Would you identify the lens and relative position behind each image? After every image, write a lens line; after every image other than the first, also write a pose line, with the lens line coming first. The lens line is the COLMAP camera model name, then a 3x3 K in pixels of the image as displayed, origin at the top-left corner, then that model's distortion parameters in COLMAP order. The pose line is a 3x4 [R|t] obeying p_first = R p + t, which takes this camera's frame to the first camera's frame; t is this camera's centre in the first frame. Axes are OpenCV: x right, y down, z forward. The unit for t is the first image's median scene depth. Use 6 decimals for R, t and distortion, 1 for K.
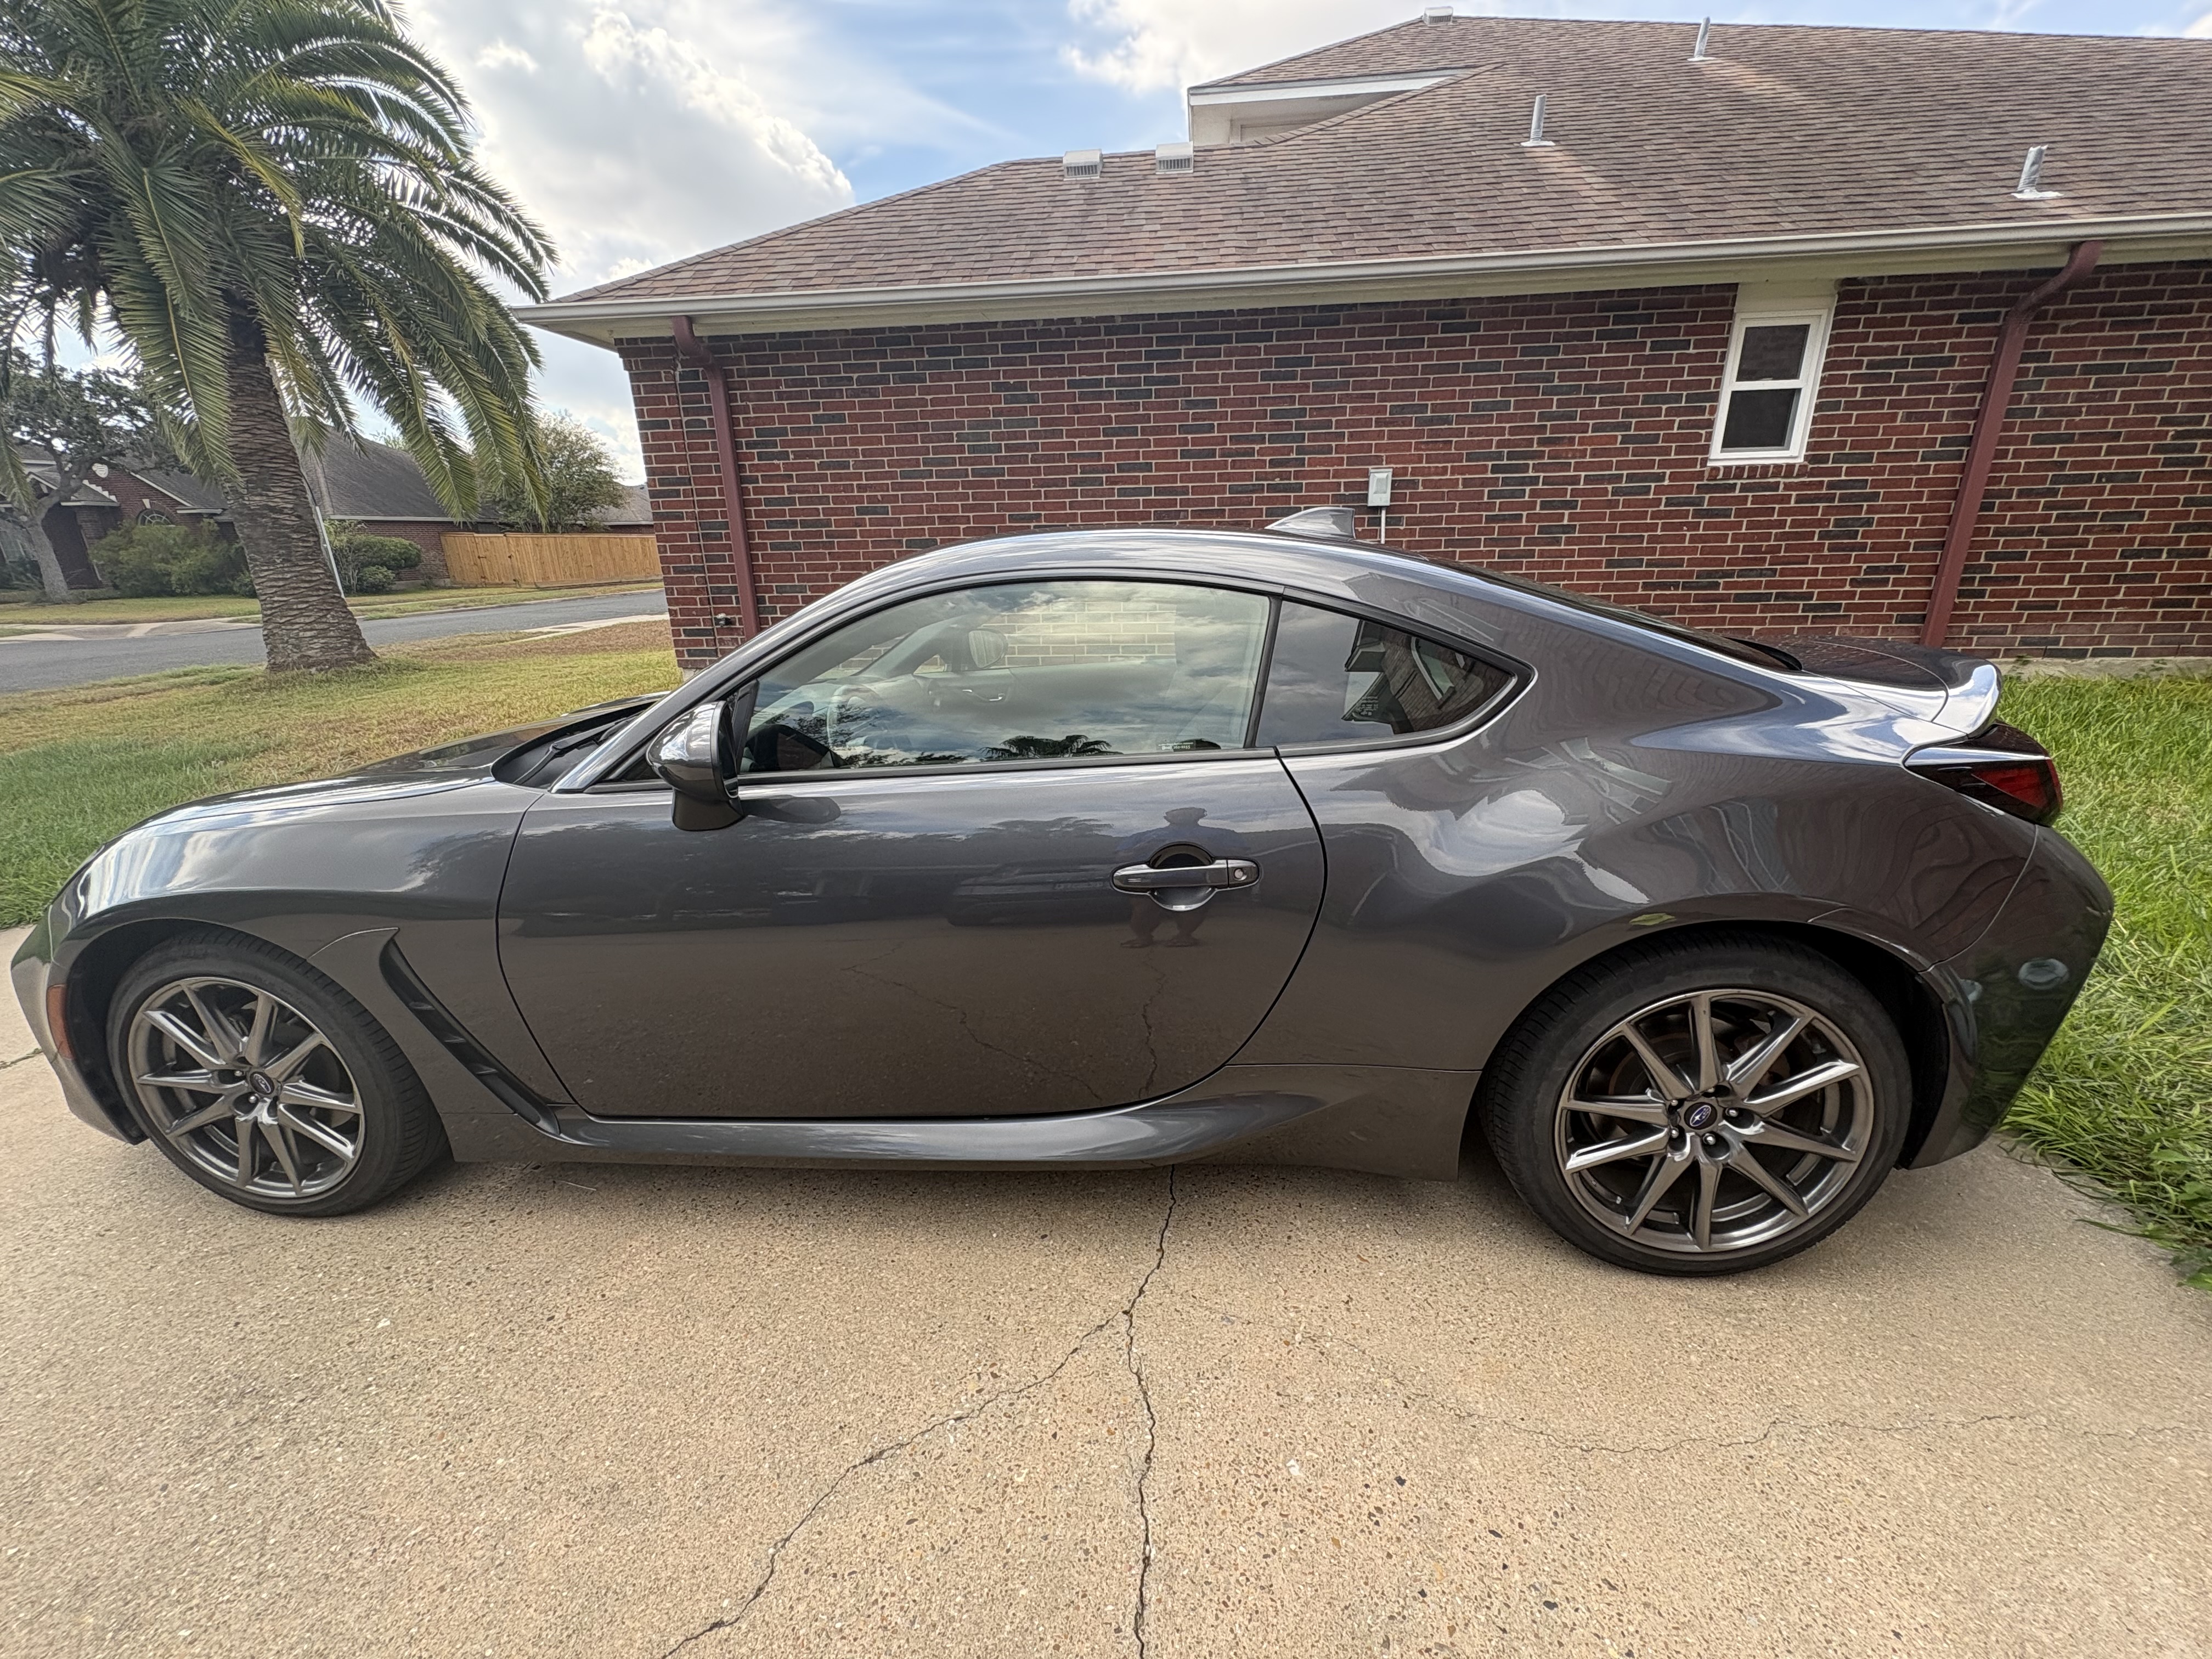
lens RADIAL K [[891.5, 0, 1106.0], [0, 891.5, 829.5], [0, 0, 1]] dist [-0.001047, -0.000421]
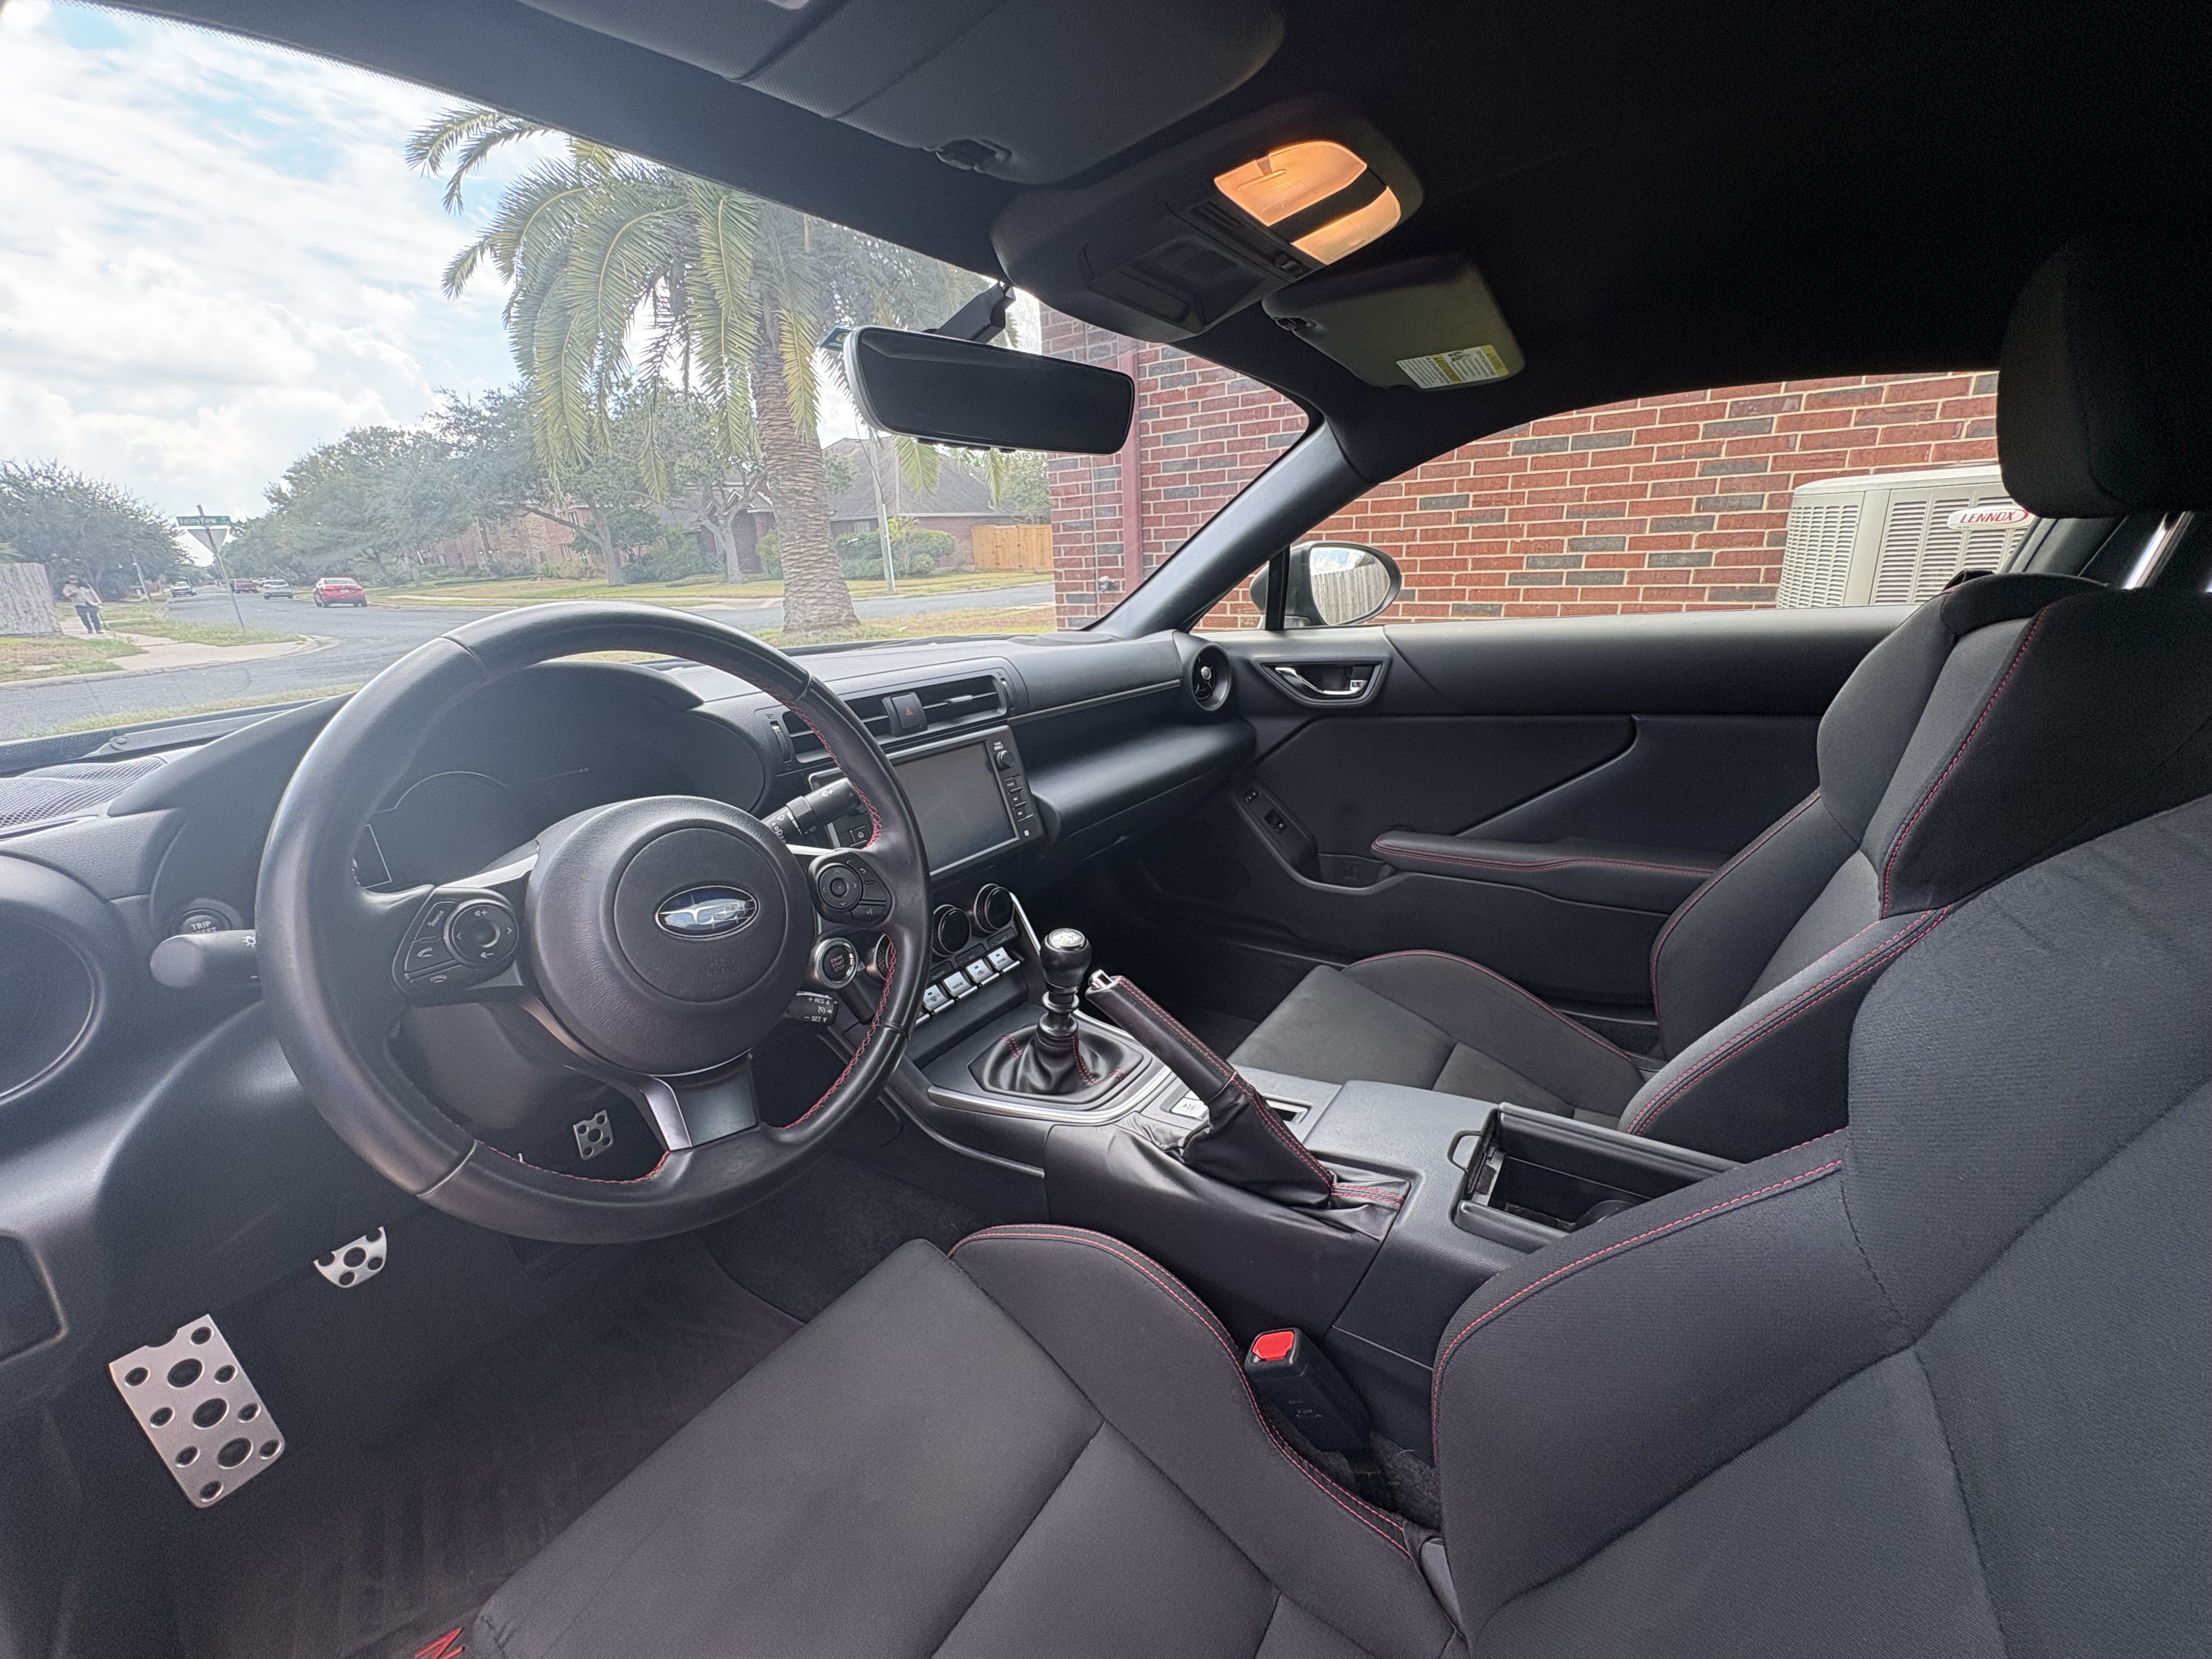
lens RADIAL K [[891.5, 0, 1106.0], [0, 891.5, 829.5], [0, 0, 1]] dist [-0.001047, -0.000421]
pose [[0.881450, 0.128673, -0.454411, -0.003037], [-0.123041, 0.991509, 0.042089, -0.017435], [0.455968, 0.018812, 0.889798, 0.116390]]
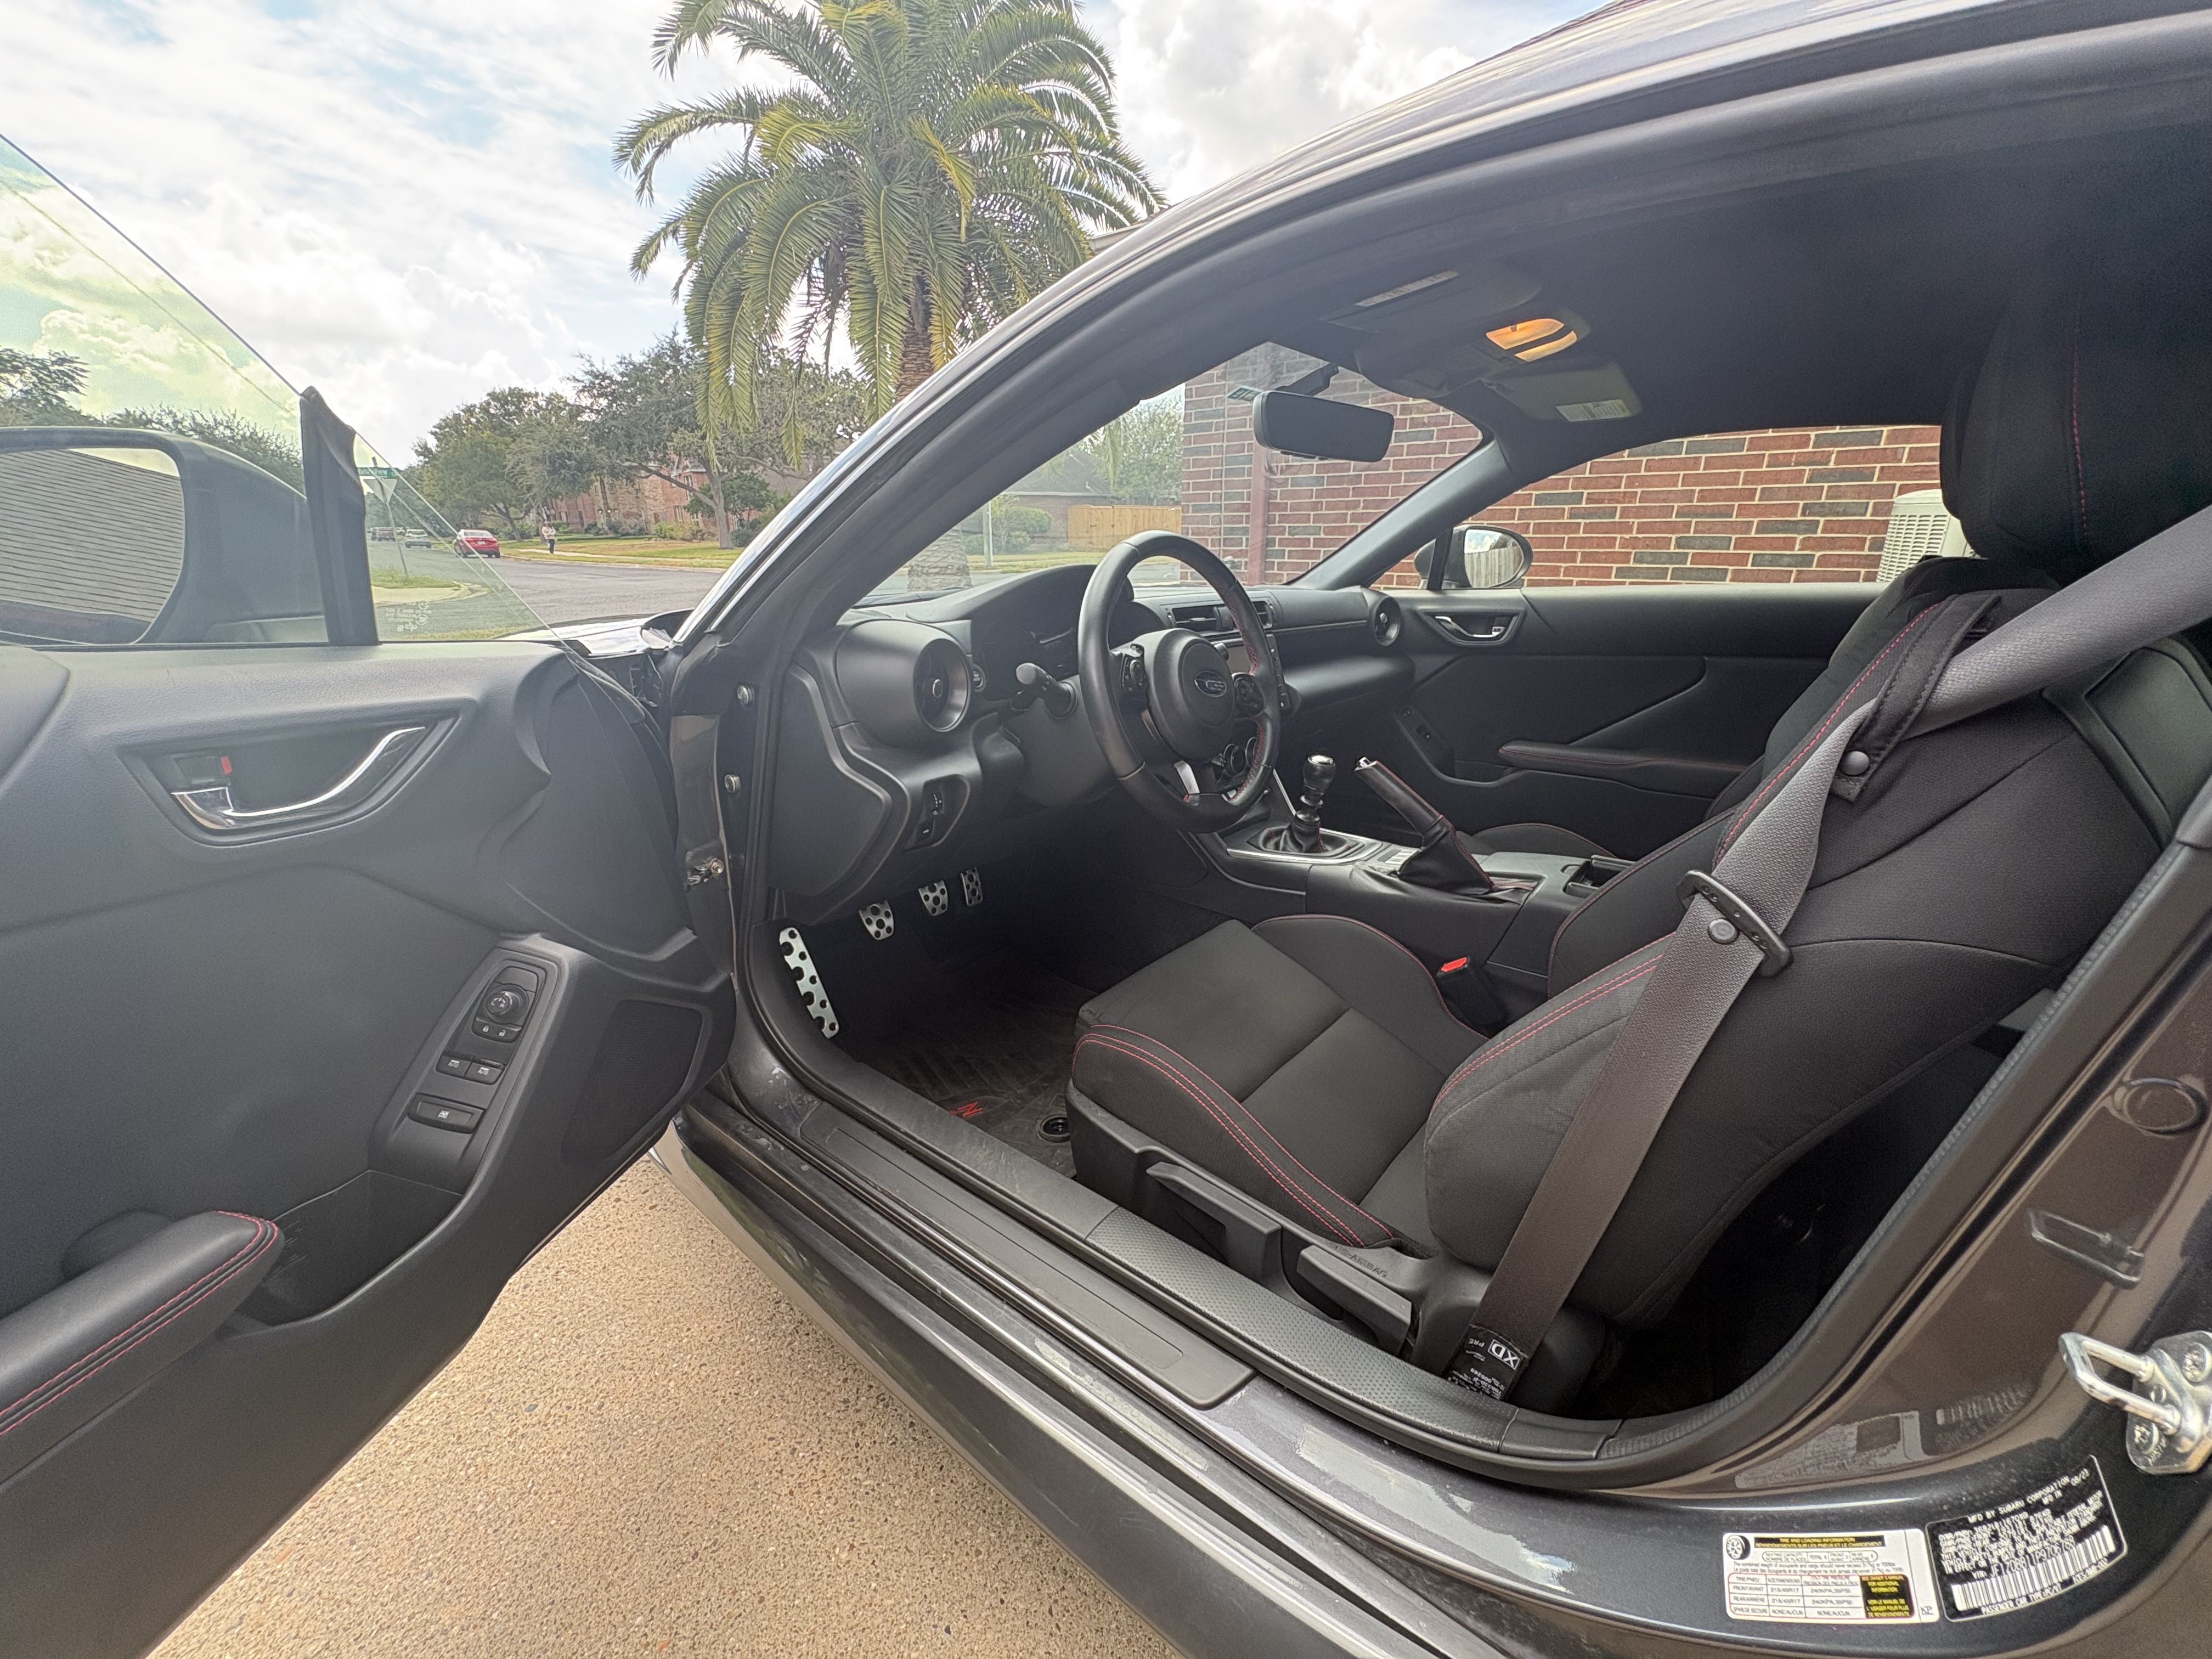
lens RADIAL K [[887.8, 0, 1110.4], [0, 887.8, 829.4], [0, 0, 1]] dist [0.005175, 0.000044]
pose [[0.835231, 0.193415, -0.514761, 0.000789], [-0.182913, 0.980516, 0.071629, -0.001912], [0.518586, 0.034330, 0.854336, 0.071913]]
